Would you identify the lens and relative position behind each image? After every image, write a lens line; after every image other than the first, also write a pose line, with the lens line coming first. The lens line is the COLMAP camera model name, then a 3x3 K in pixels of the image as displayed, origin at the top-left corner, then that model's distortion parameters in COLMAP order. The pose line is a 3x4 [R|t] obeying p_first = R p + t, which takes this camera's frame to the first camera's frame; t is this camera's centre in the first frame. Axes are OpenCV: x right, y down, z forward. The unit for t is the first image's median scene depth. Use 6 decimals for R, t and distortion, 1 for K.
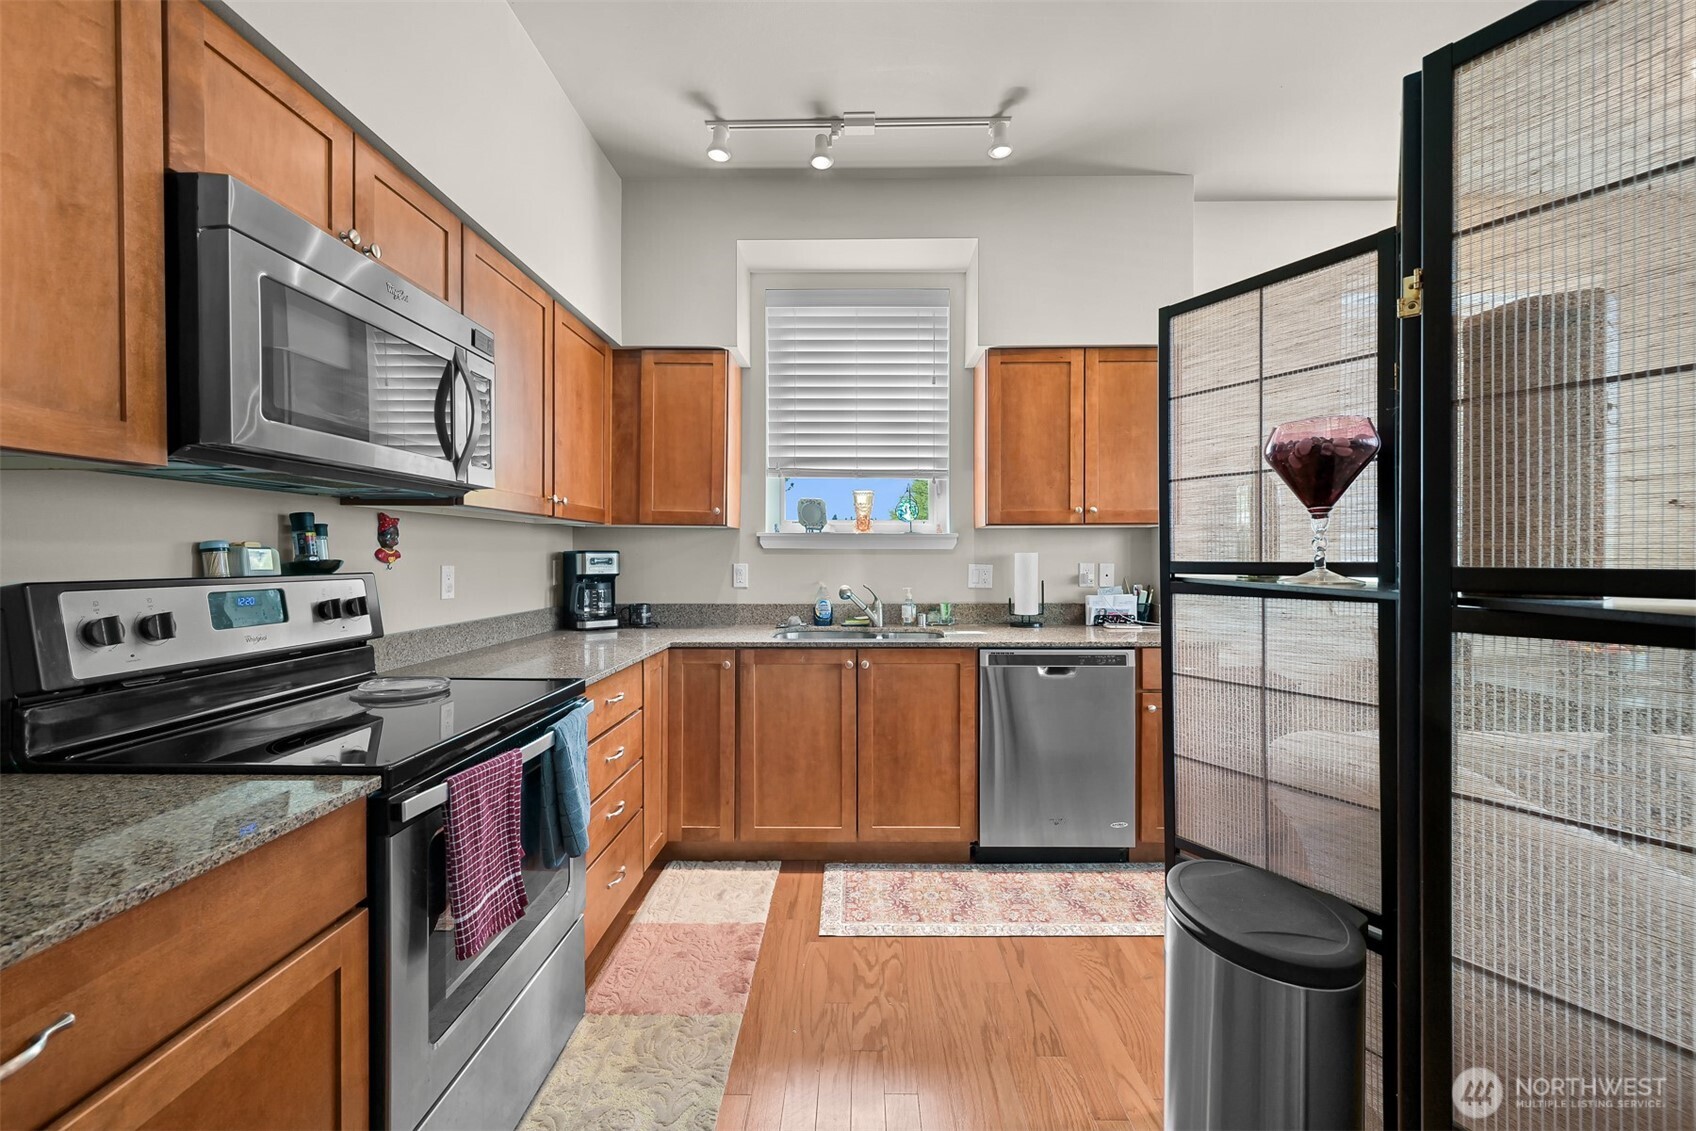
lens RADIAL K [[674.1, 0, 852.9], [0, 674.1, 560.9], [0, 0, 1]] dist [-0.000474, 0.000709]
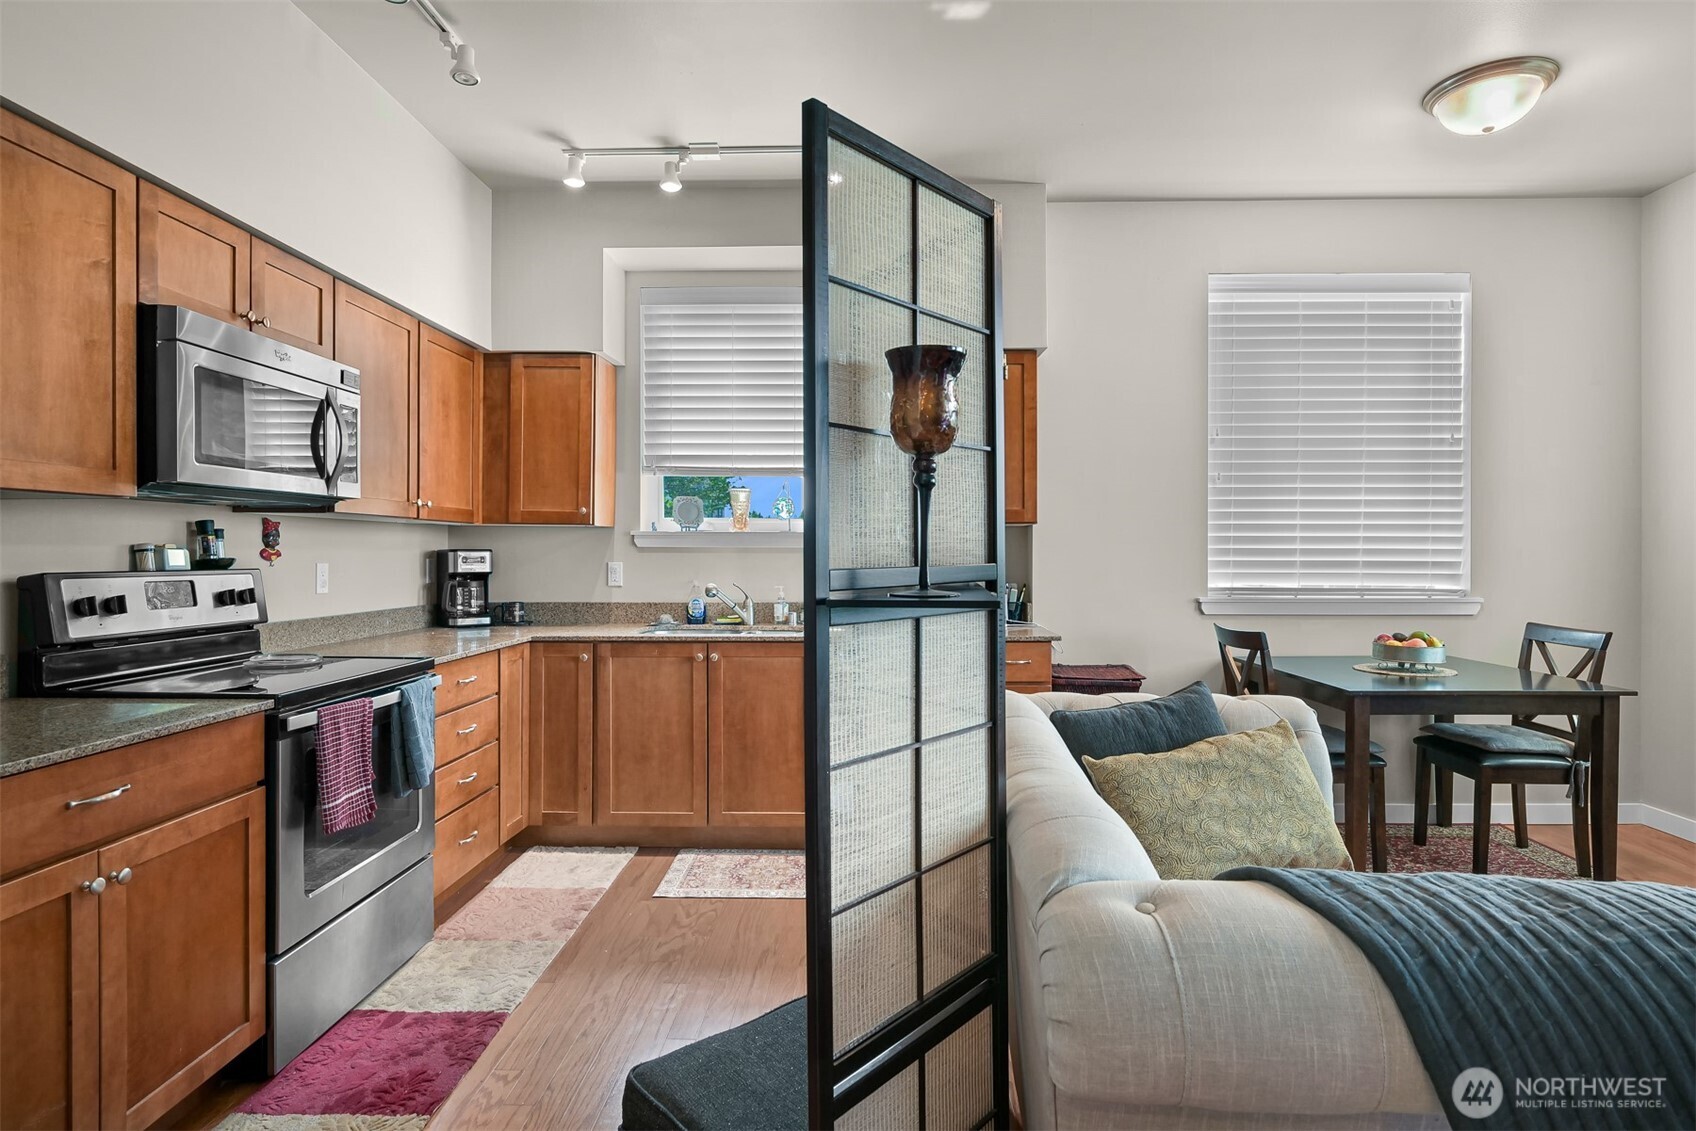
lens RADIAL K [[893.5, 0, 849.7], [0, 893.5, 555.1], [0, 0, 1]] dist [-0.001701, -0.000515]
pose [[0.999901, 0.000307, -0.014089, 0.259436], [-0.000387, 0.999984, -0.005683, 0.001342], [0.014087, 0.005688, 0.999885, -0.412326]]
